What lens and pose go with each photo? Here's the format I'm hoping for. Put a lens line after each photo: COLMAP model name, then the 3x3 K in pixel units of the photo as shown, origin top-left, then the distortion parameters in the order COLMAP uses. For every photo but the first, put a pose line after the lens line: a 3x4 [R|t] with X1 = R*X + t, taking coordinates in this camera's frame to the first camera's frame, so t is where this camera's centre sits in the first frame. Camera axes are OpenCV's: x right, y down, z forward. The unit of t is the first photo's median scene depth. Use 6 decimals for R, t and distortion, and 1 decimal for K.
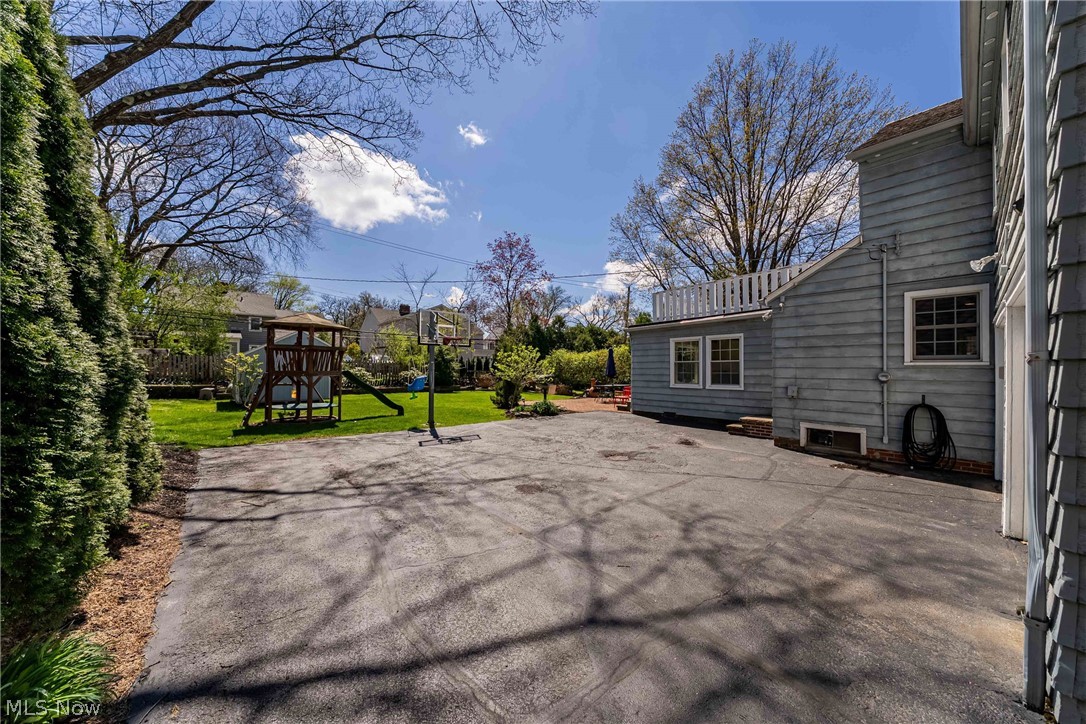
lens RADIAL K [[373.1, 0, 539.0], [0, 373.1, 365.6], [0, 0, 1]] dist [-0.003087, -0.000351]
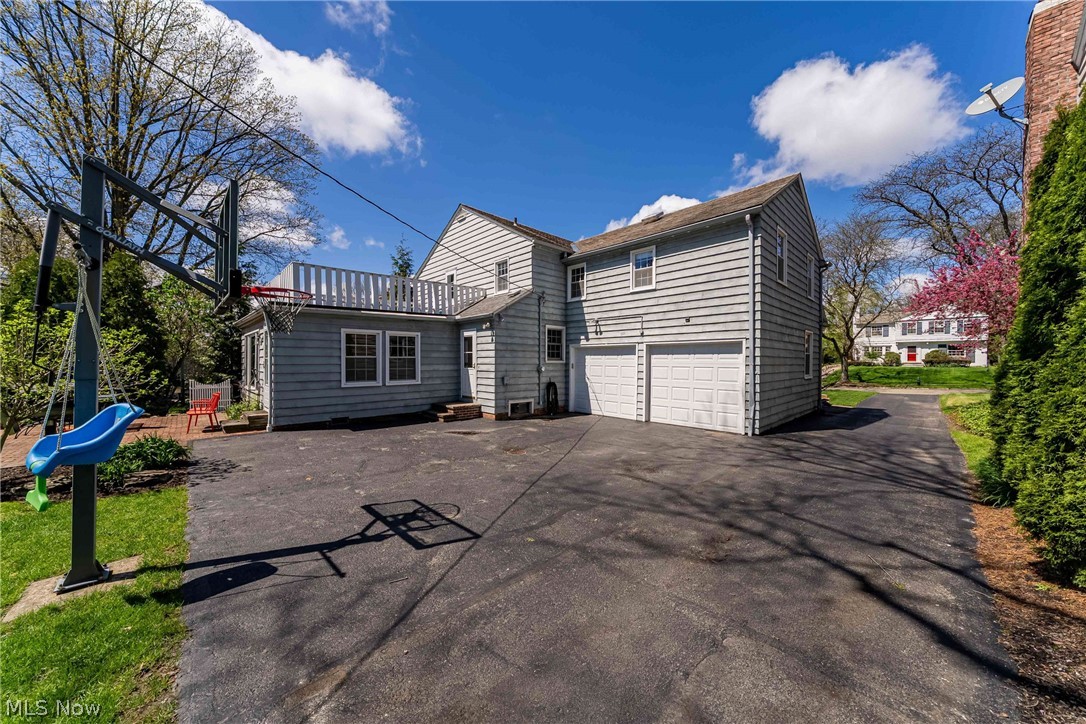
lens RADIAL K [[373.1, 0, 539.1], [0, 373.1, 361.4], [0, 0, 1]] dist [-0.003087, -0.000351]
pose [[-0.057557, -0.012433, 0.998265, -0.584375], [-0.013506, 0.999841, 0.011674, -0.018487], [-0.998251, -0.012811, -0.057716, 0.714797]]
